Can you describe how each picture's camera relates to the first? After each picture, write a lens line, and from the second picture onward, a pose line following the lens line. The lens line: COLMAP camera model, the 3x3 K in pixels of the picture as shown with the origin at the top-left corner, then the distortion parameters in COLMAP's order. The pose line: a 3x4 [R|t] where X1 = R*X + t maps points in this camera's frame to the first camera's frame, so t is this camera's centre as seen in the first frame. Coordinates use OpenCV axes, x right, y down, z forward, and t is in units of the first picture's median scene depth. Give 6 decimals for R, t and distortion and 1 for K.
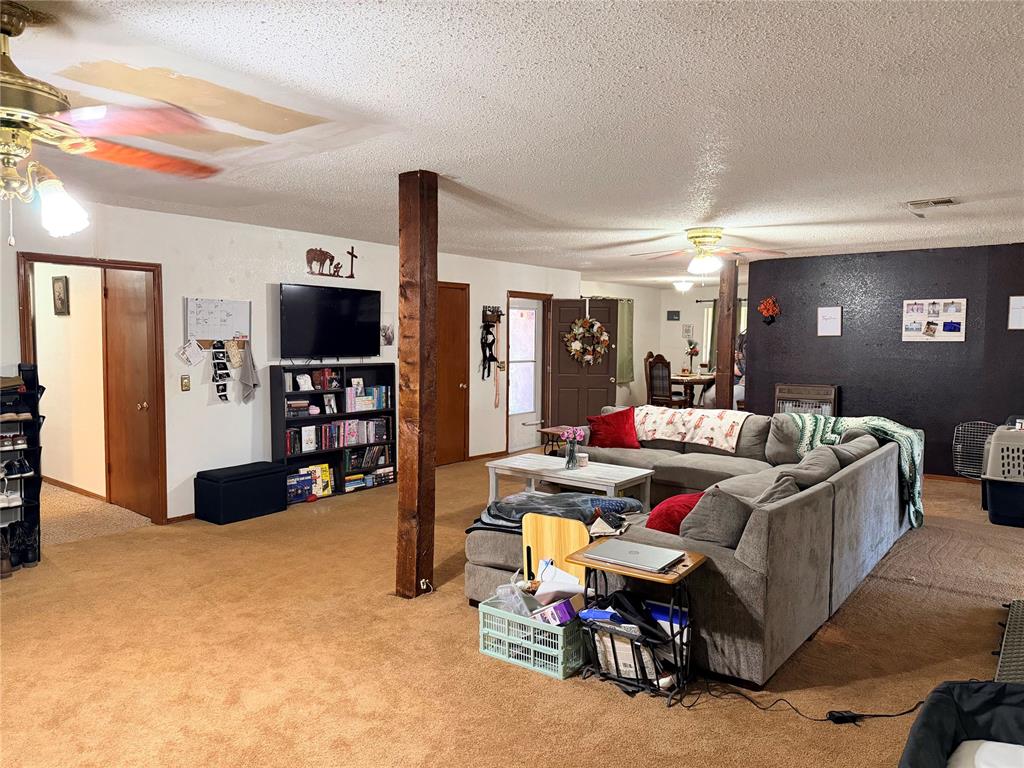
lens RADIAL K [[723.1, 0, 504.9], [0, 723.1, 384.4], [0, 0, 1]] dist [0.065756, -0.068759]
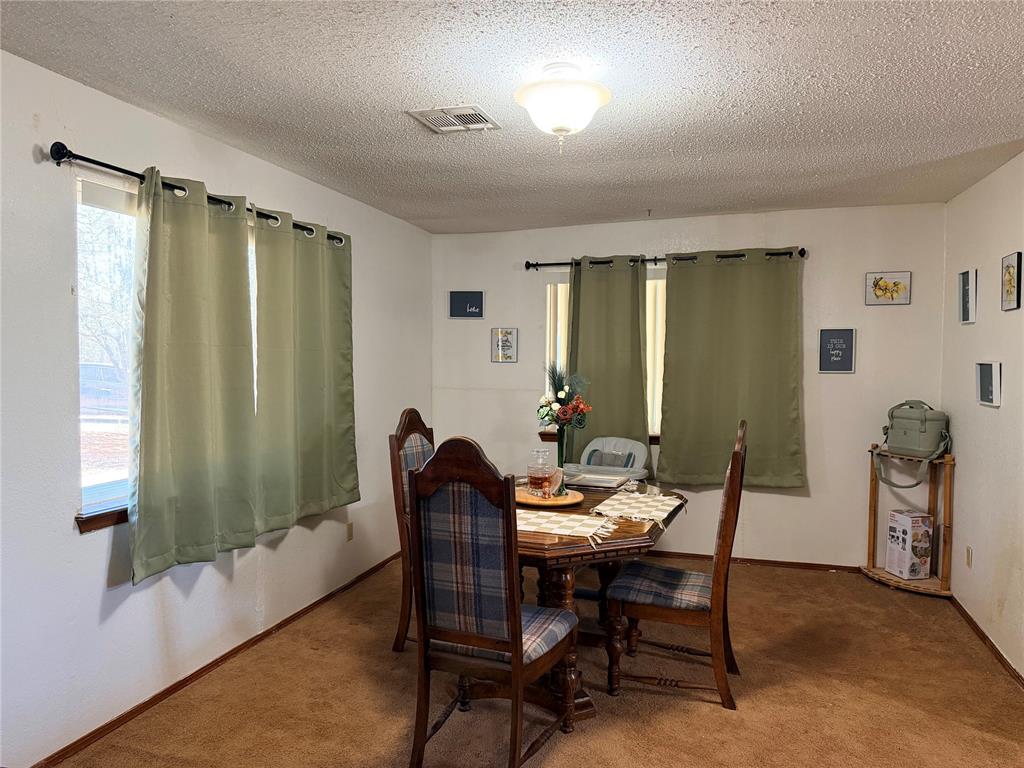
lens RADIAL K [[723.1, 0, 510.6], [0, 723.1, 386.3], [0, 0, 1]] dist [0.065756, -0.068759]
pose [[0.941874, -0.014032, 0.335674, 0.136177], [0.026374, 0.999132, -0.032237, -0.042039], [-0.334931, 0.039216, 0.941426, 0.688177]]
